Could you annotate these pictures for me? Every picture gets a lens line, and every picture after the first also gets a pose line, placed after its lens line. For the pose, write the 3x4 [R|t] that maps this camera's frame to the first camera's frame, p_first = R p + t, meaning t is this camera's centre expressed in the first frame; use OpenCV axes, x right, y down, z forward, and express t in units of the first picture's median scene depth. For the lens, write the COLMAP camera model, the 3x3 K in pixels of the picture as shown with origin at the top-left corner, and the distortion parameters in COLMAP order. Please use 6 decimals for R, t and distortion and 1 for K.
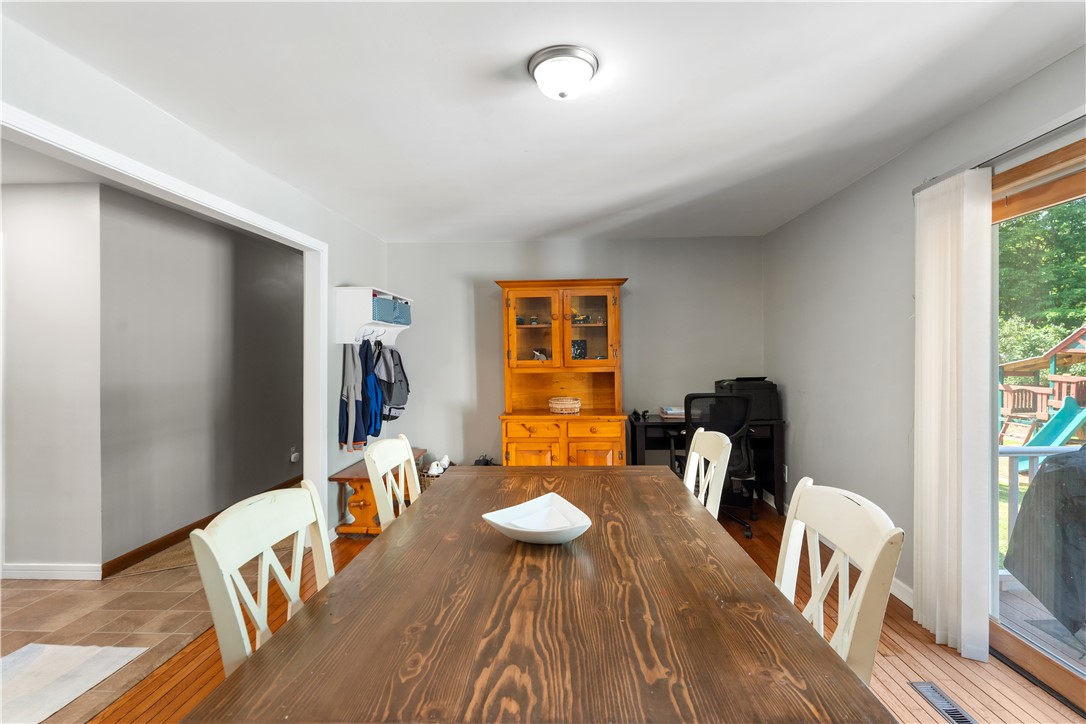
lens RADIAL K [[478.7, 0, 546.4], [0, 478.7, 353.1], [0, 0, 1]] dist [-0.005198, 0.002269]
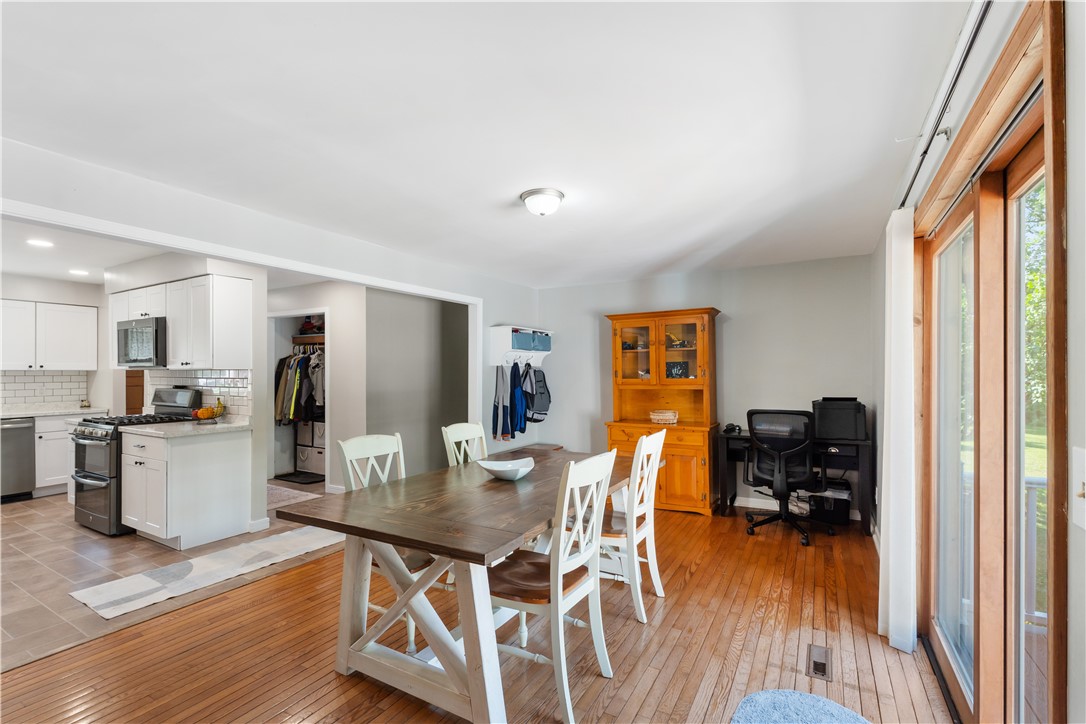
lens RADIAL K [[478.7, 0, 552.3], [0, 478.7, 379.4], [0, 0, 1]] dist [-0.005198, 0.002269]
pose [[0.887220, 0.009925, -0.461240, 0.350445], [-0.003153, 0.999876, 0.015451, -0.001652], [0.461336, -0.012254, 0.887141, -0.181638]]
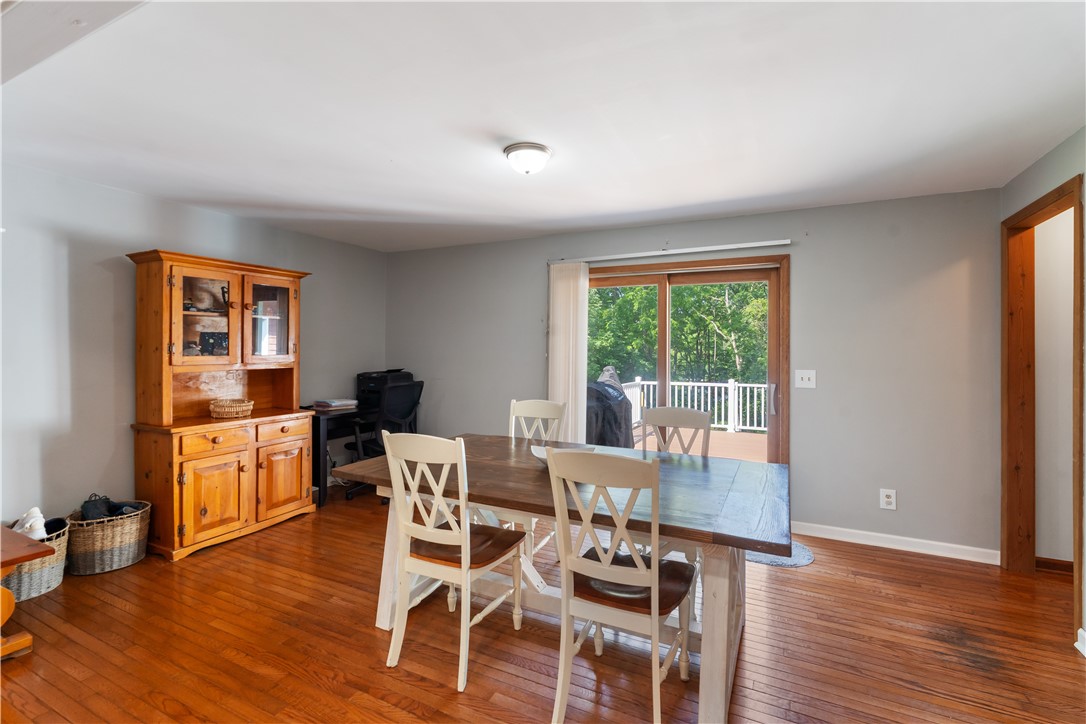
lens RADIAL K [[478.7, 0, 541.5], [0, 478.7, 353.7], [0, 0, 1]] dist [-0.005198, 0.002269]
pose [[0.415328, 0.001195, 0.909671, -0.528752], [-0.008159, 0.999964, 0.002412, 0.004645], [-0.909635, -0.008424, 0.415323, 0.144691]]
